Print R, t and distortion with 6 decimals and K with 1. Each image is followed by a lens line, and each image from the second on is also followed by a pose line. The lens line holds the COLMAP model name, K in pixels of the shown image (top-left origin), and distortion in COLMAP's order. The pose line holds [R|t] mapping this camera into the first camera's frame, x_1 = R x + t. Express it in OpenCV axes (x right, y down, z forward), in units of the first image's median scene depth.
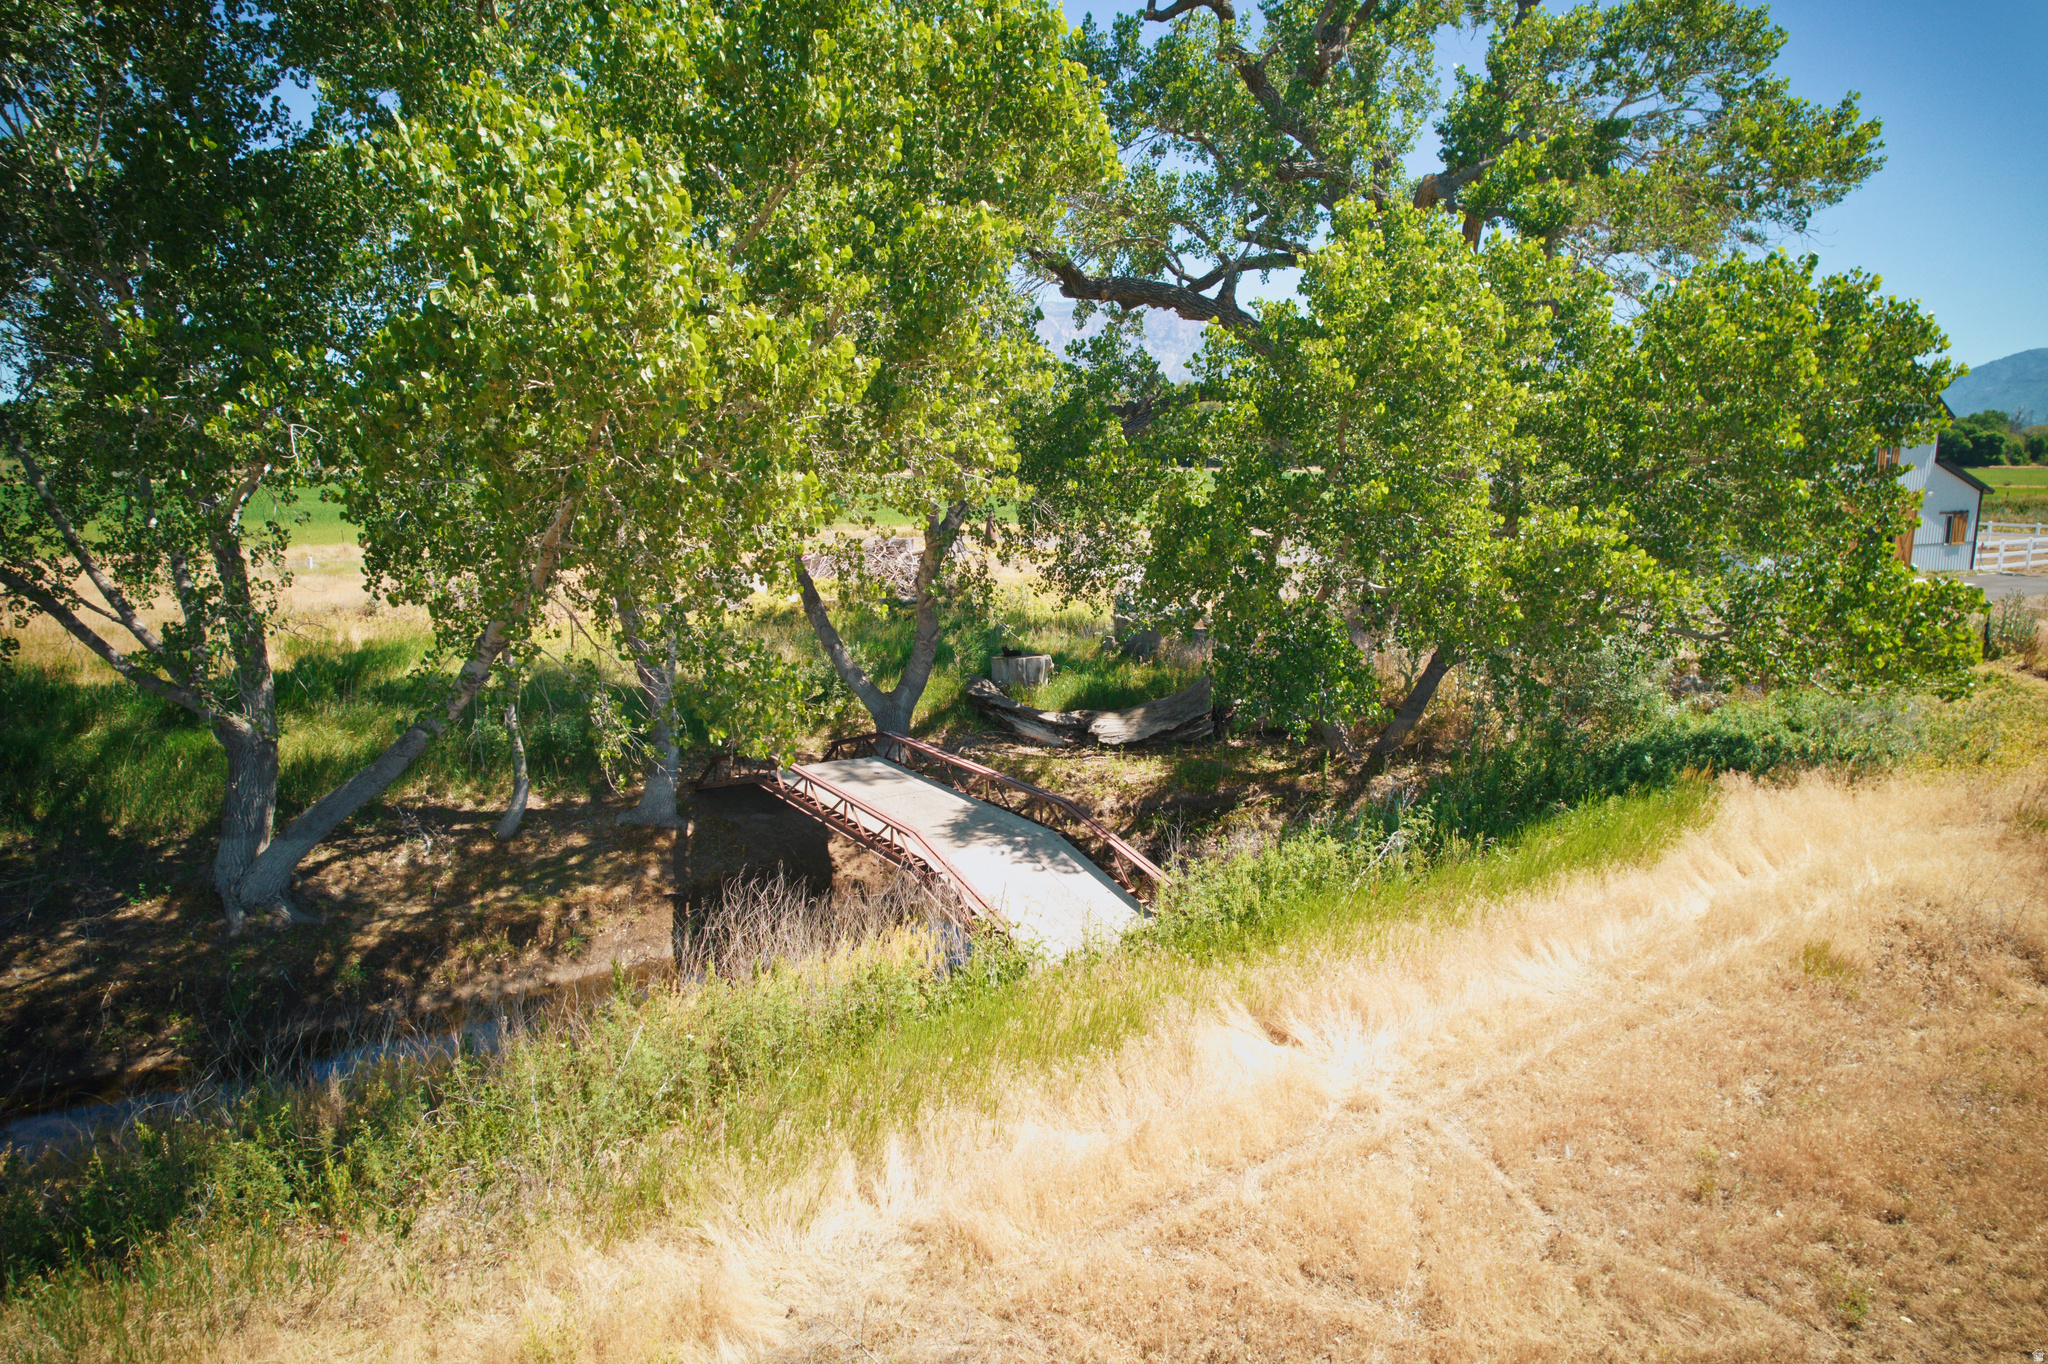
lens RADIAL K [[1315.1, 0, 1024.0], [0, 1315.1, 682.0], [0, 0, 1]] dist [-0.067707, 0.065205]
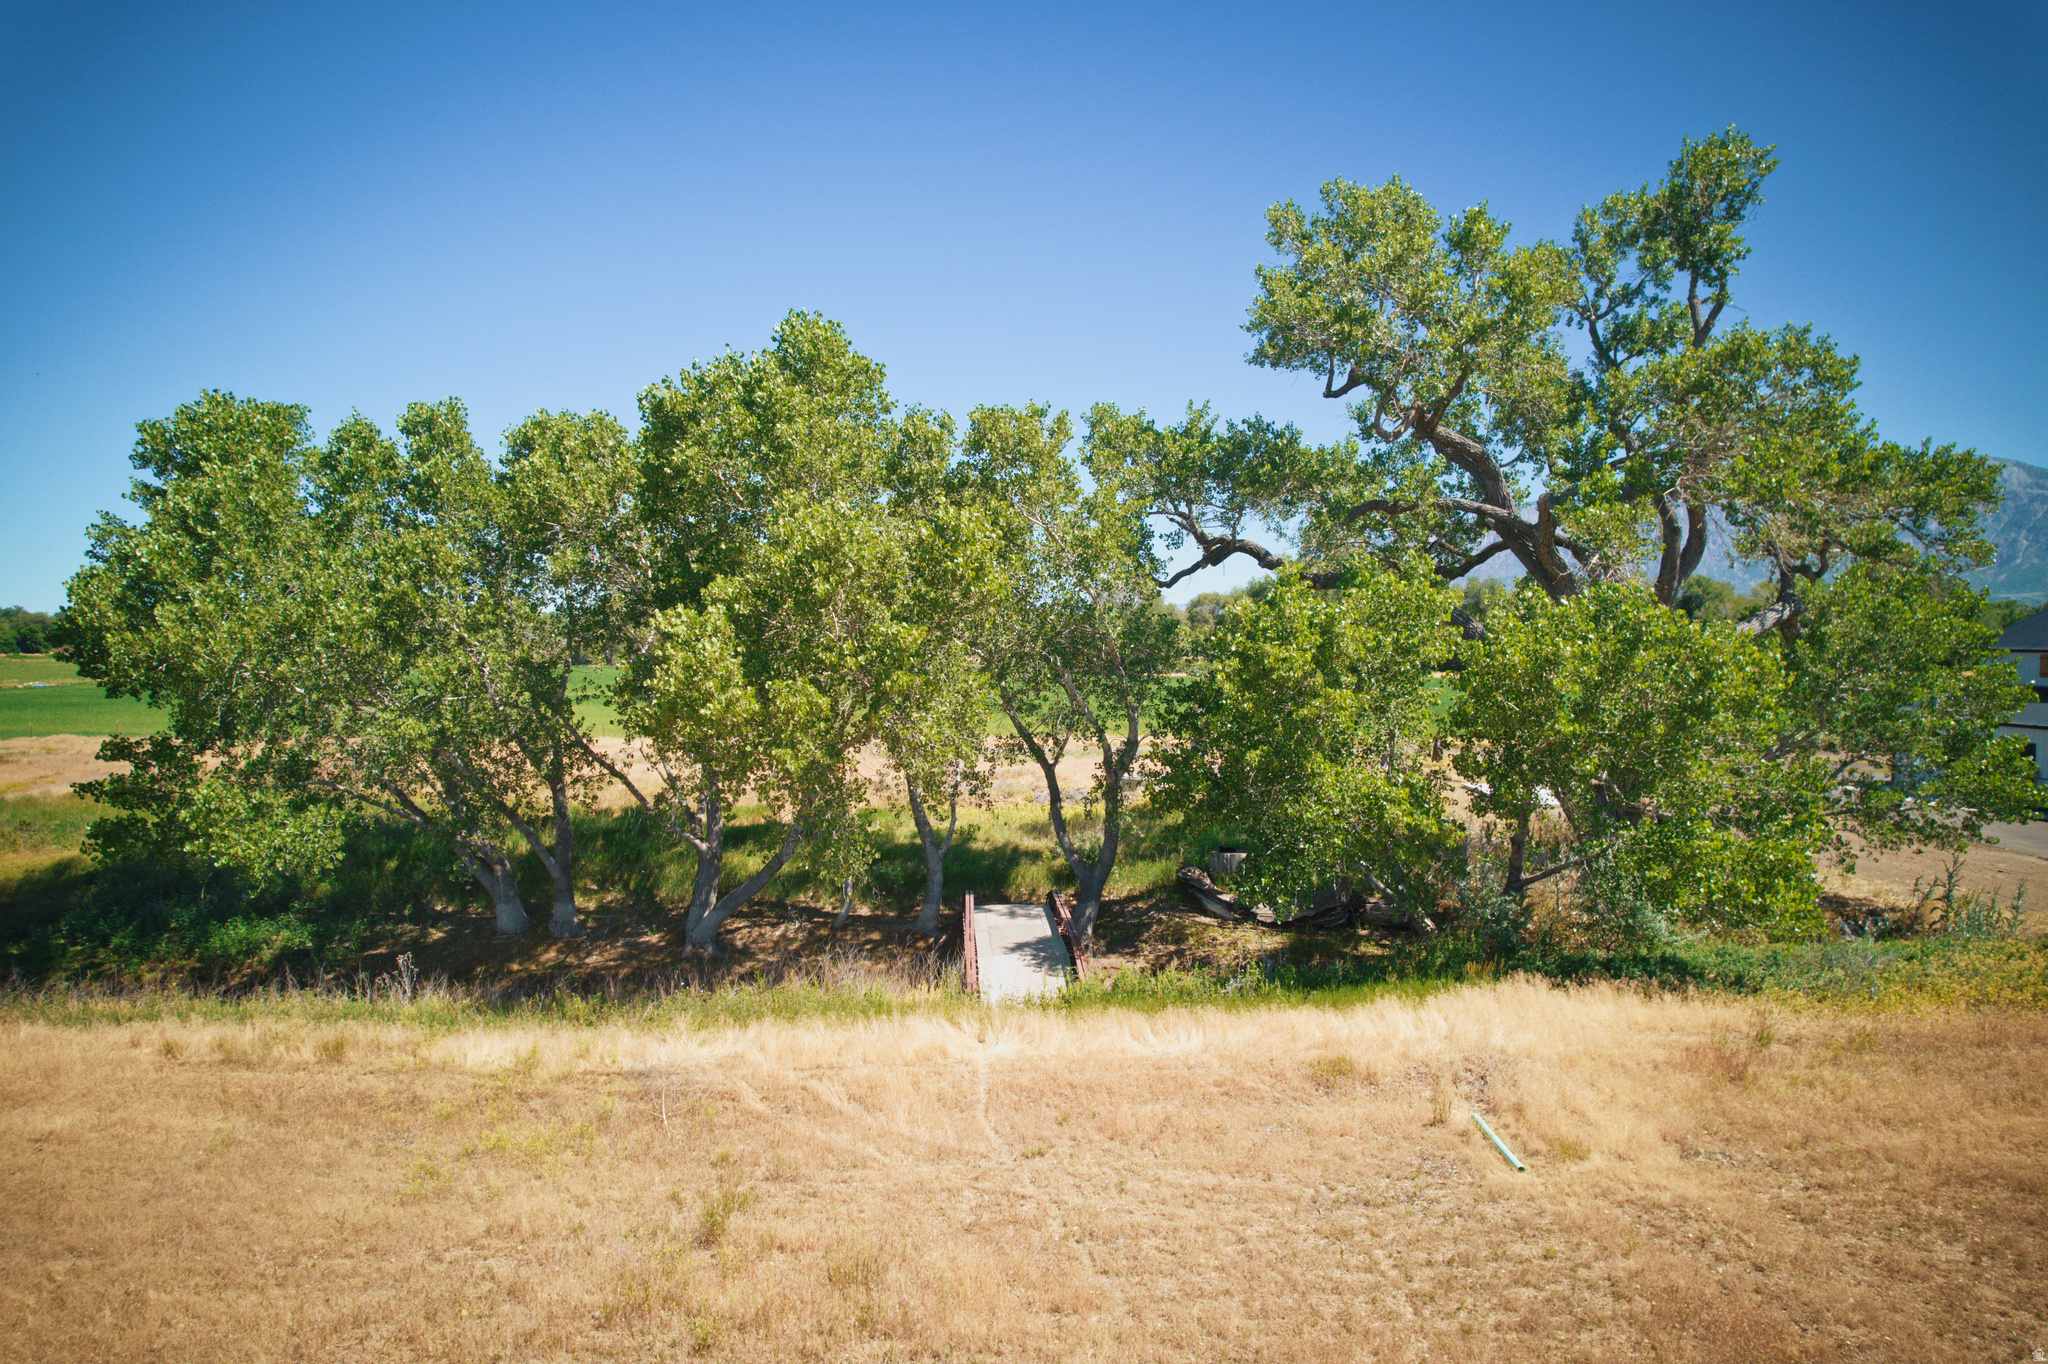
lens RADIAL K [[1315.1, 0, 1024.0], [0, 1315.1, 682.0], [0, 0, 1]] dist [-0.067707, 0.065205]
pose [[0.867779, 0.019616, -0.496563, 0.648114], [-0.090029, 0.988892, -0.118268, -0.018832], [0.488727, 0.147335, 0.859906, -0.395966]]
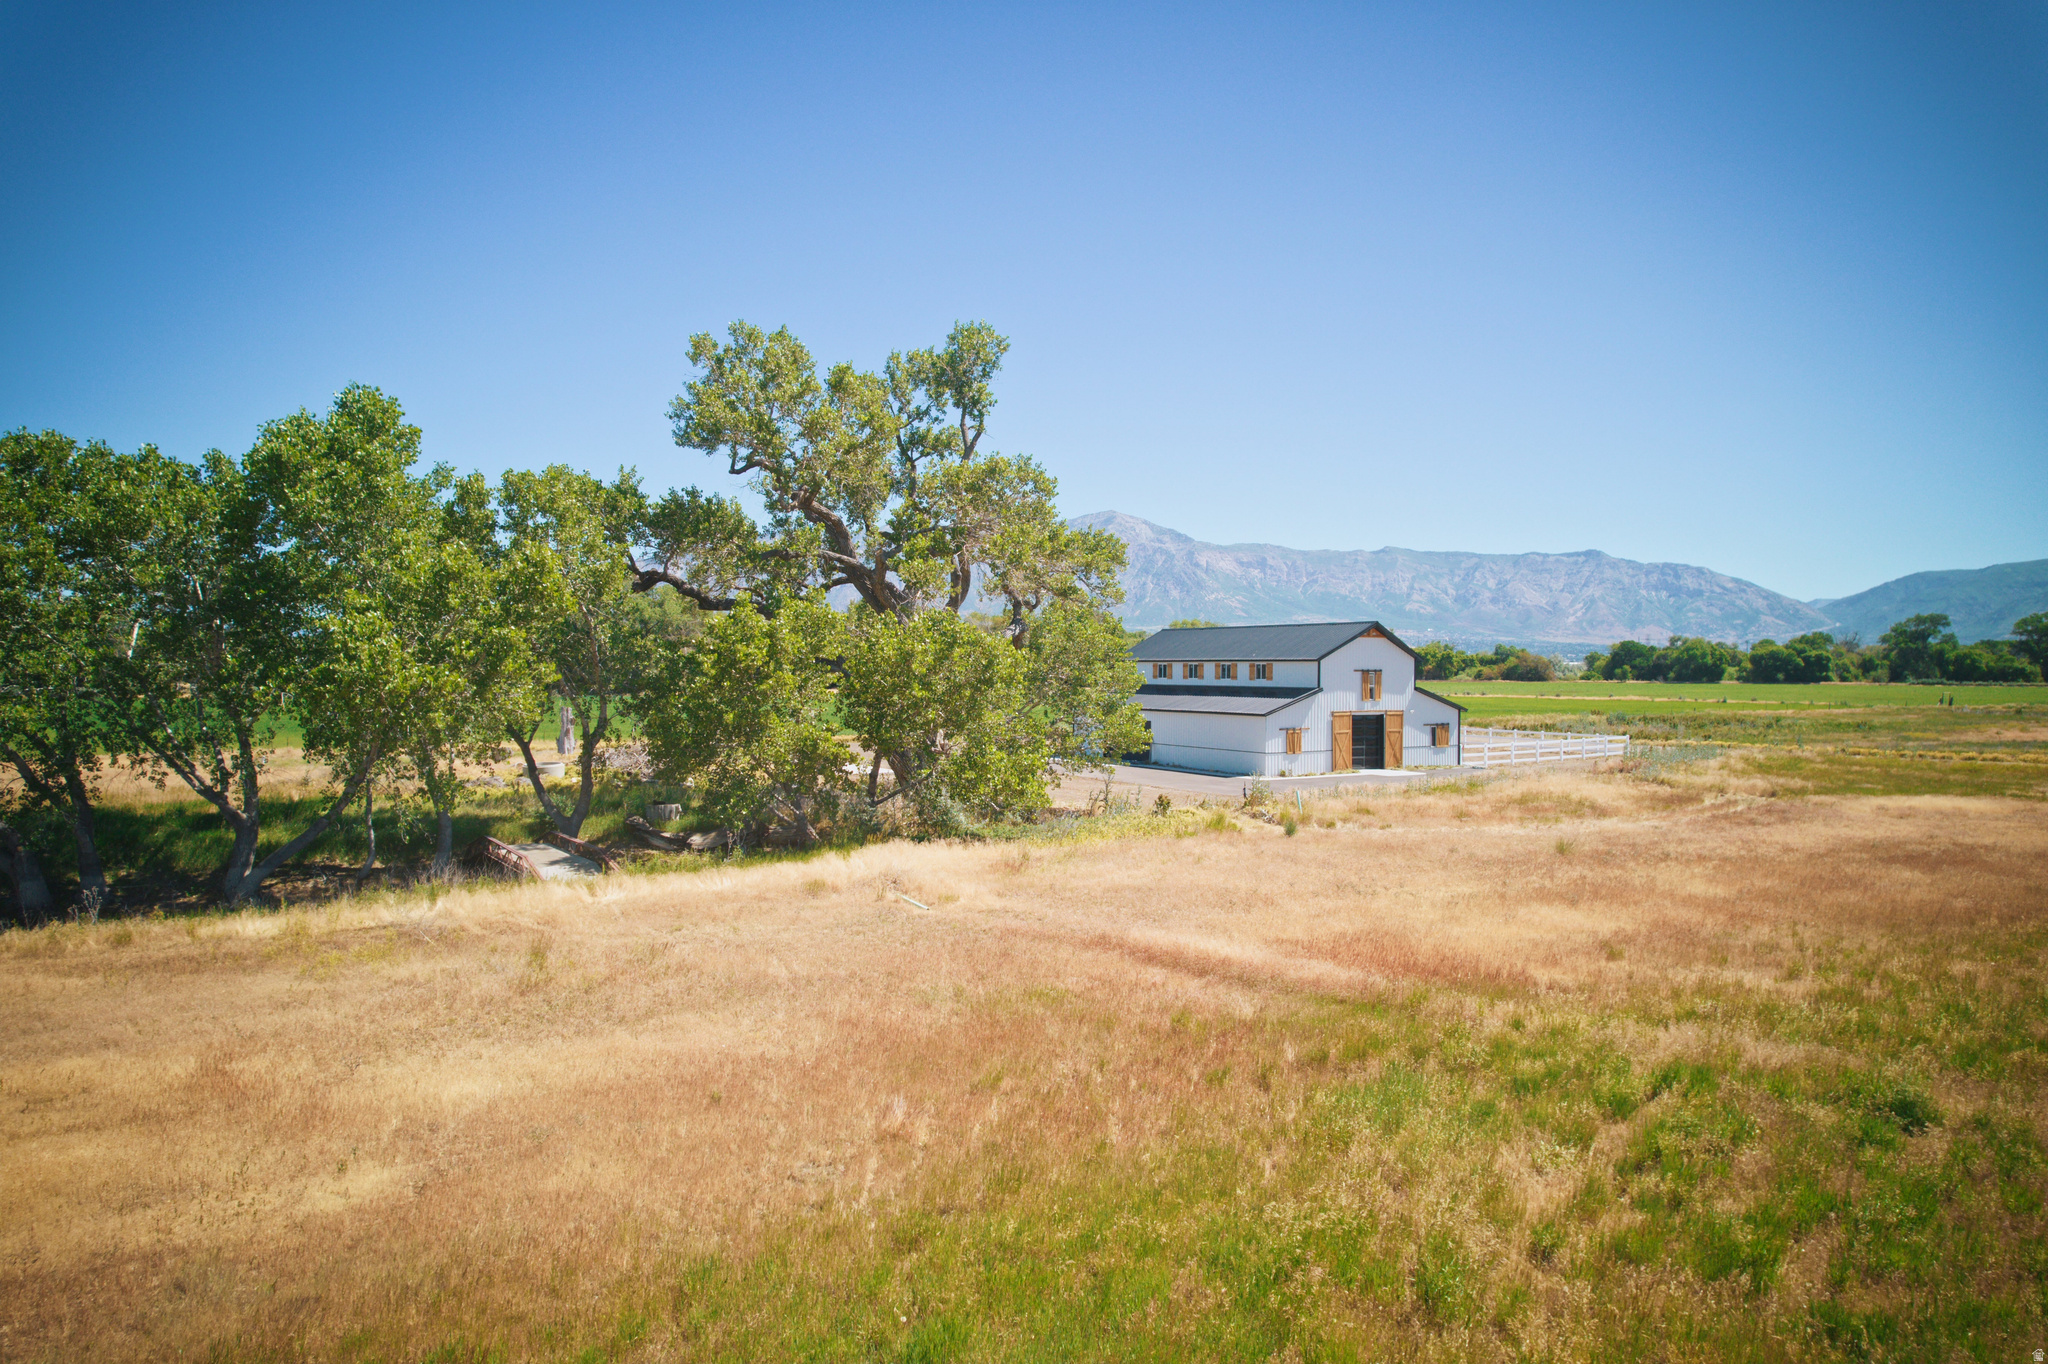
lens RADIAL K [[1315.1, 0, 1024.0], [0, 1315.1, 682.0], [0, 0, 1]] dist [-0.067707, 0.065205]
pose [[0.999157, 0.002235, 0.040986, 0.570332], [0.004423, 0.986839, -0.161645, 0.147169], [-0.040808, 0.161690, 0.985998, -1.132735]]
